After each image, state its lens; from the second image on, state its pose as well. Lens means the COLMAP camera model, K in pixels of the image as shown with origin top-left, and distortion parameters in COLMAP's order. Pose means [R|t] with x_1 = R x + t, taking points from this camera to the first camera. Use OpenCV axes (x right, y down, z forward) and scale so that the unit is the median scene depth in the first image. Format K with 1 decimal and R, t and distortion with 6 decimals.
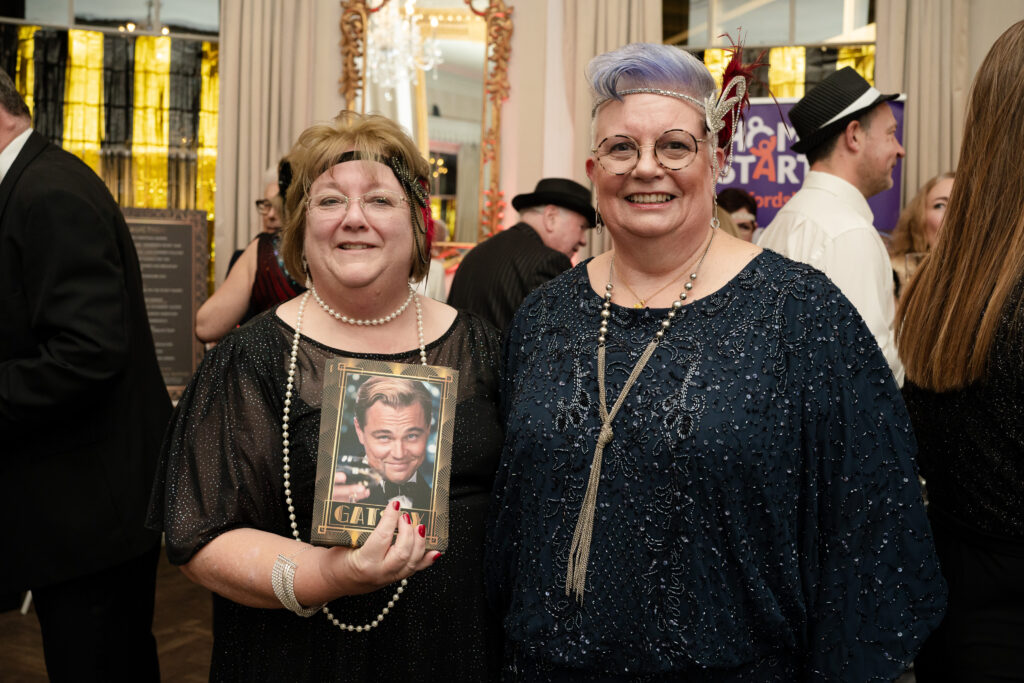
lens RADIAL K [[976.5, 0, 508.5], [0, 976.5, 338.8], [0, 0, 1]] dist [-0.094626, 0.000000]
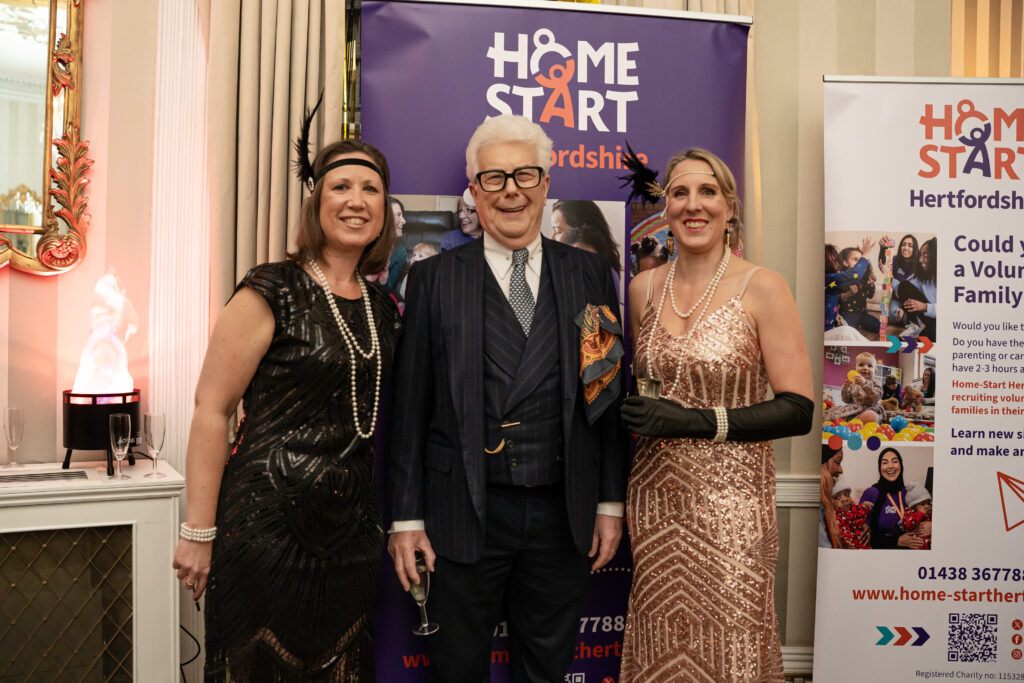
lens RADIAL K [[976.5, 0, 521.6], [0, 976.5, 333.9], [0, 0, 1]] dist [-0.094626, 0.000000]
pose [[0.874312, -0.013480, 0.485178, -0.074949], [0.029184, 0.999266, -0.024827, -0.008268], [-0.484487, 0.035866, 0.874063, 0.441848]]
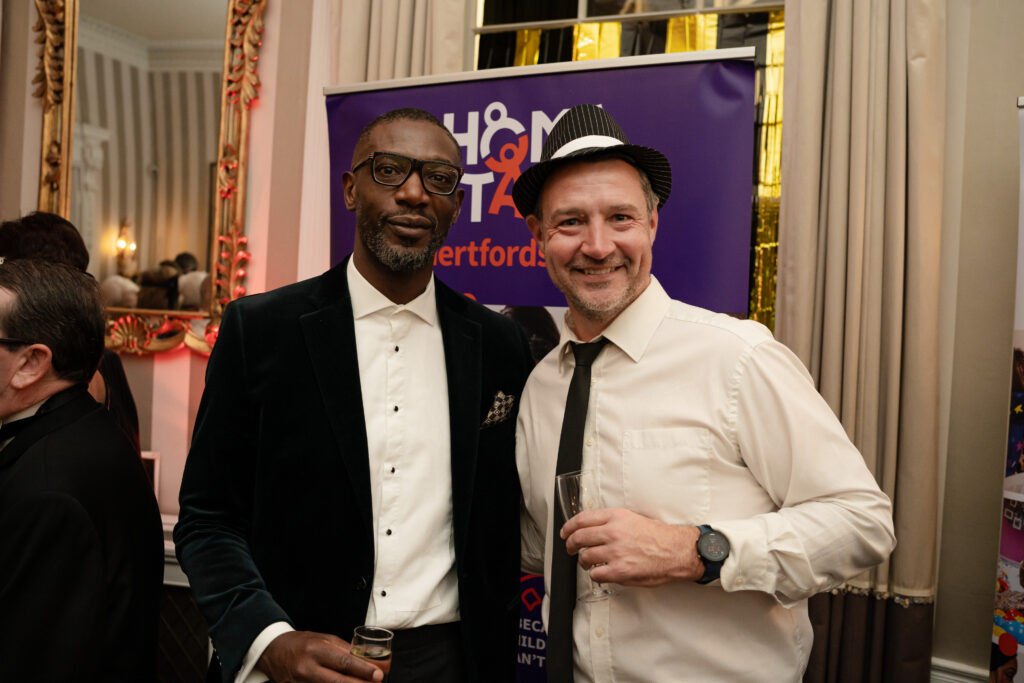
lens RADIAL K [[976.5, 0, 513.6], [0, 976.5, 339.5], [0, 0, 1]] dist [-0.094626, 0.000000]
pose [[0.992729, 0.020492, -0.118611, 0.330874], [-0.025783, 0.998732, -0.043247, -0.071083], [0.117574, 0.045990, 0.991999, 0.458238]]
